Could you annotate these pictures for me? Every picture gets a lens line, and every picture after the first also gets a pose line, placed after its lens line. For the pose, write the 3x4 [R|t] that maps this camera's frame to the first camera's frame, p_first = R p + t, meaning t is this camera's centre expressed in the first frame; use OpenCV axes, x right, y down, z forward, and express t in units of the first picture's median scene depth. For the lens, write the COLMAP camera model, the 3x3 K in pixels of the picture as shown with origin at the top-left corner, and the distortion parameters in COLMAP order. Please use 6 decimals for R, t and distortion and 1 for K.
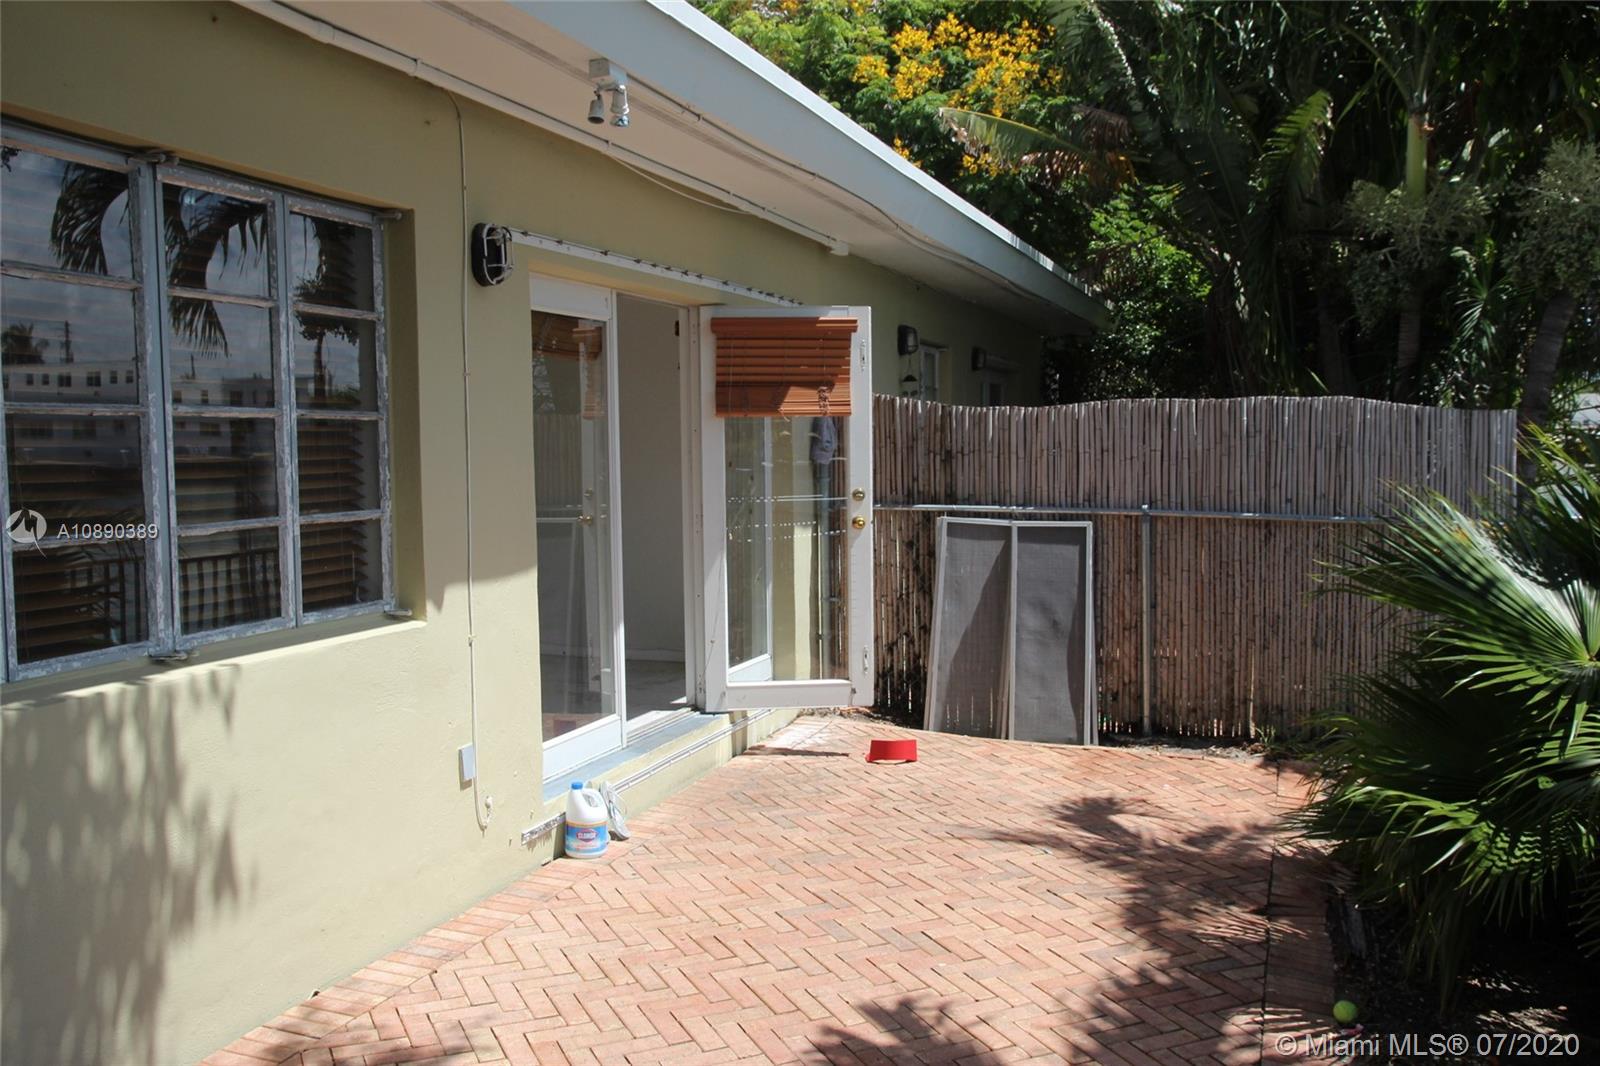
lens RADIAL K [[1354.8, 0, 805.0], [0, 1354.8, 524.7], [0, 0, 1]] dist [-0.060886, 0.131699]
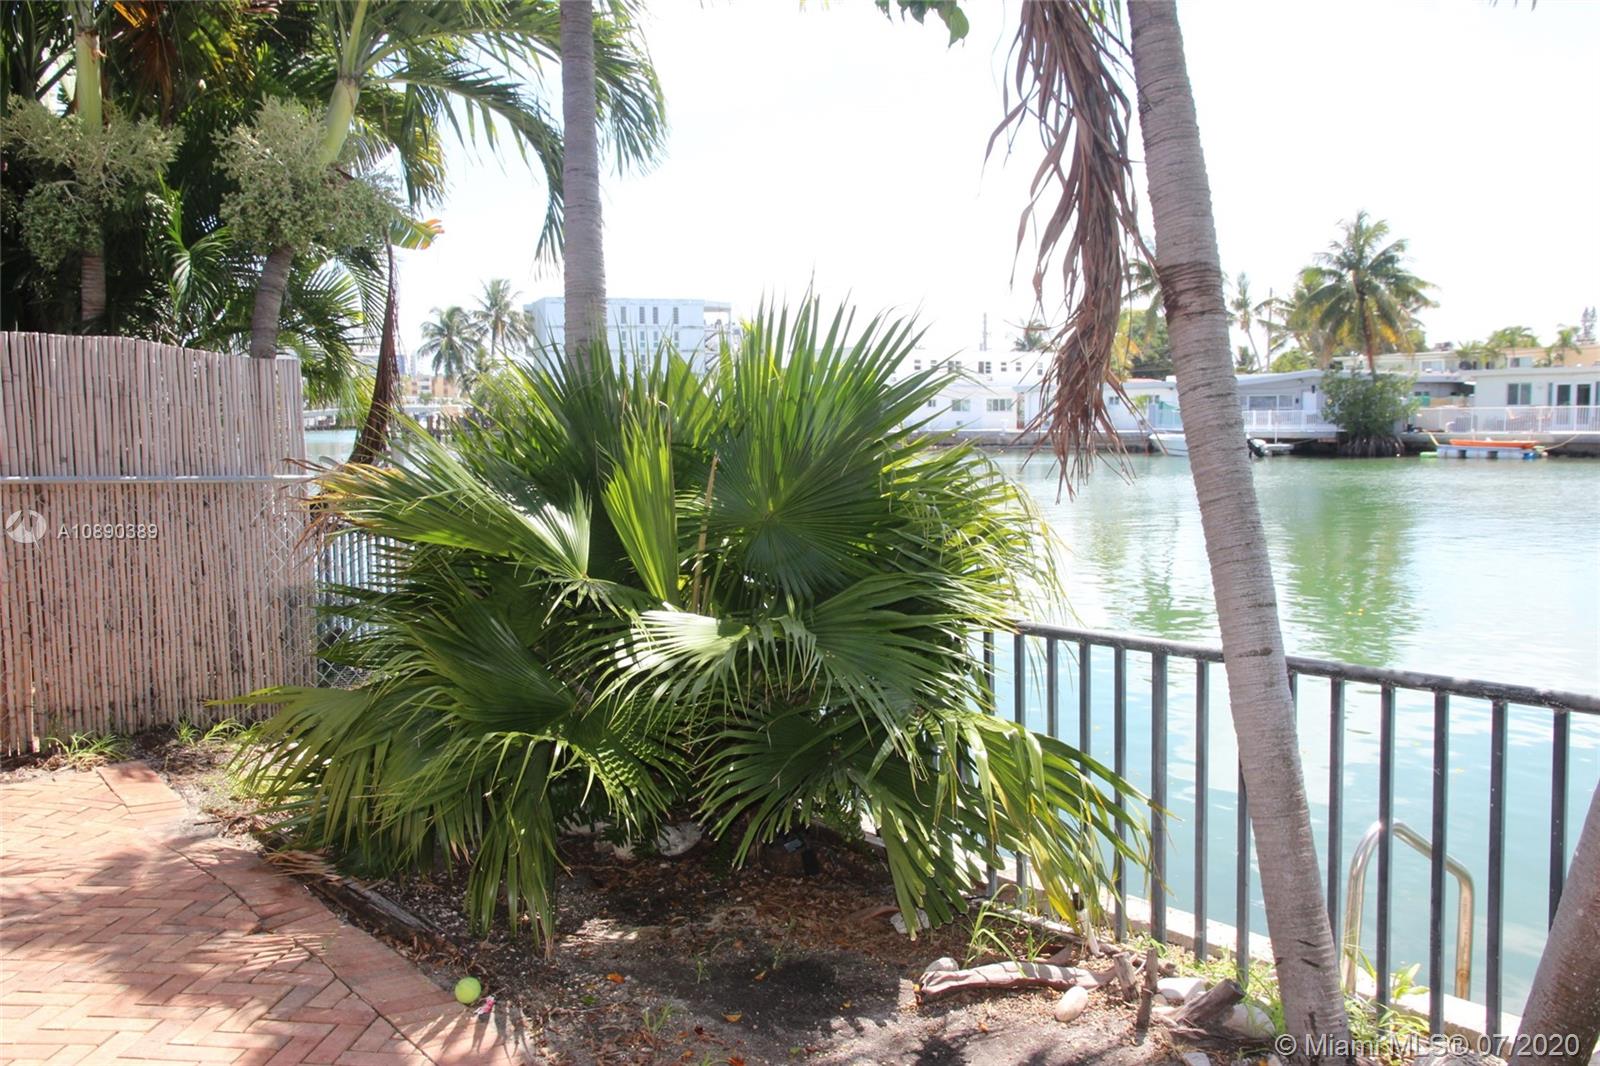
lens RADIAL K [[1329.1, 0, 803.8], [0, 1329.1, 537.5], [0, 0, 1]] dist [0.017516, 0.007664]
pose [[0.500253, -0.071865, 0.862892, -0.127272], [0.058341, 0.997083, 0.049219, 0.015918], [-0.863912, 0.025720, 0.502986, 0.190123]]
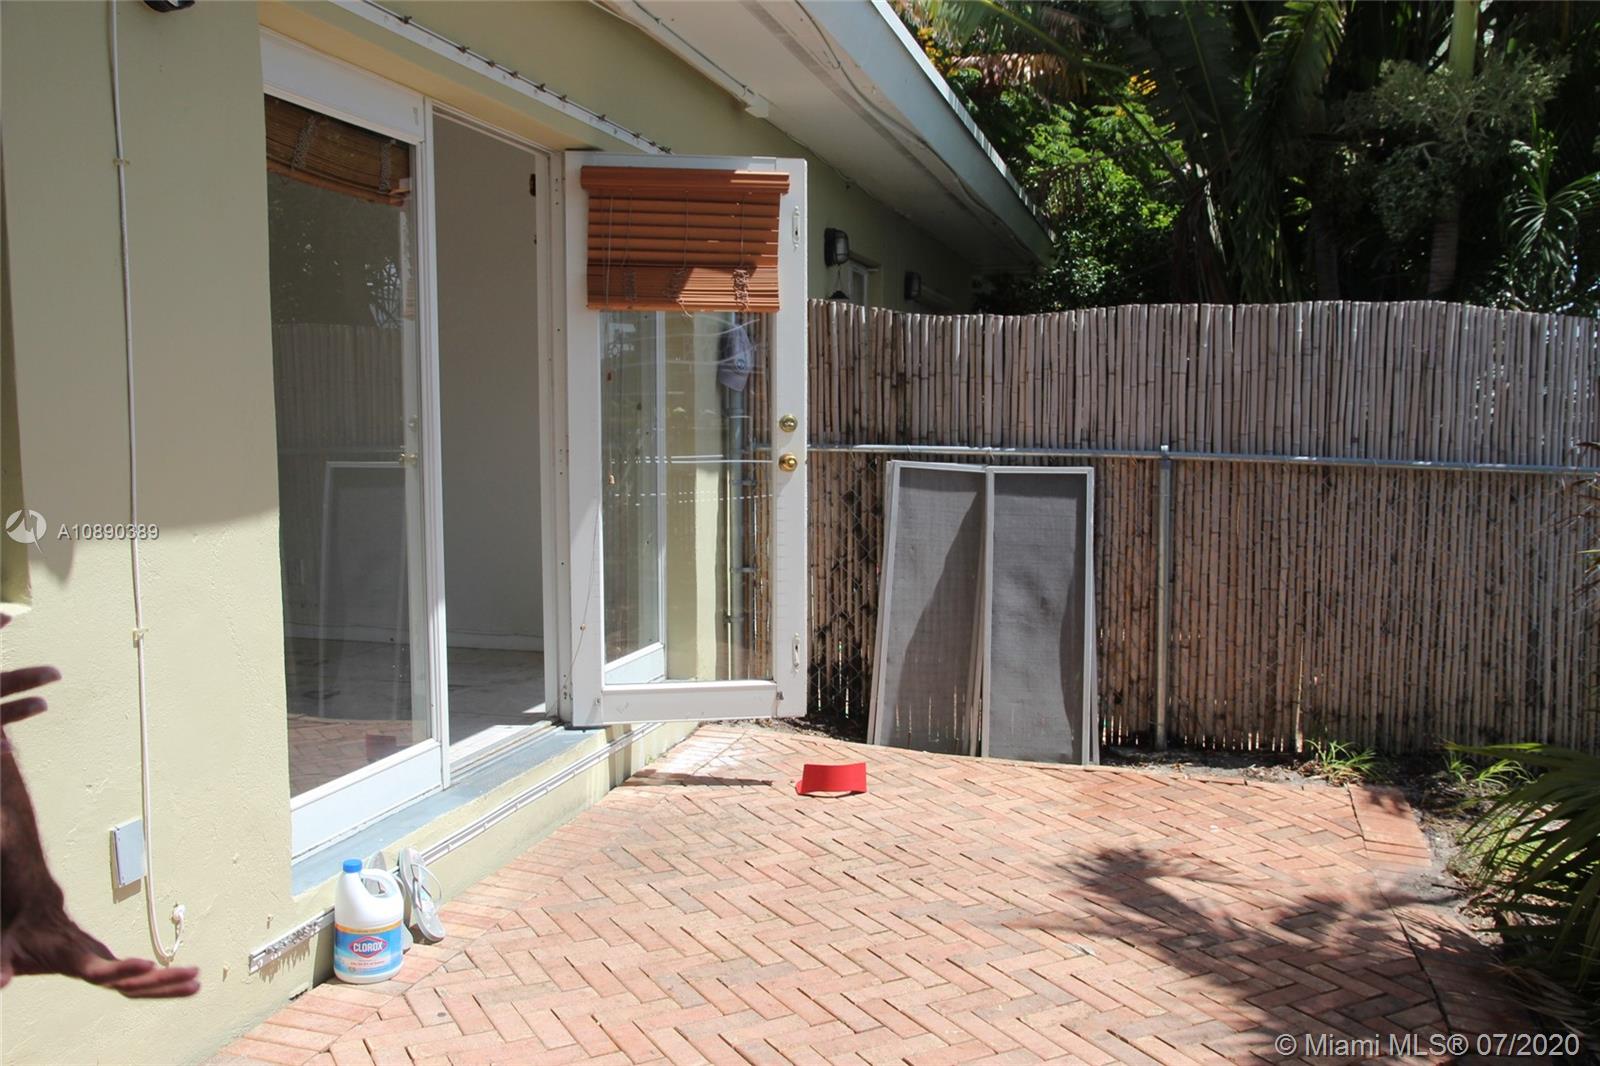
lens RADIAL K [[1353.4, 0, 800.9], [0, 1353.4, 536.8], [0, 0, 1]] dist [-0.058342, 0.132203]
pose [[0.996977, 0.004002, 0.077588, -0.008514], [-0.006187, 0.999590, 0.027940, 0.017007], [-0.077444, -0.028336, 0.996594, 0.269896]]
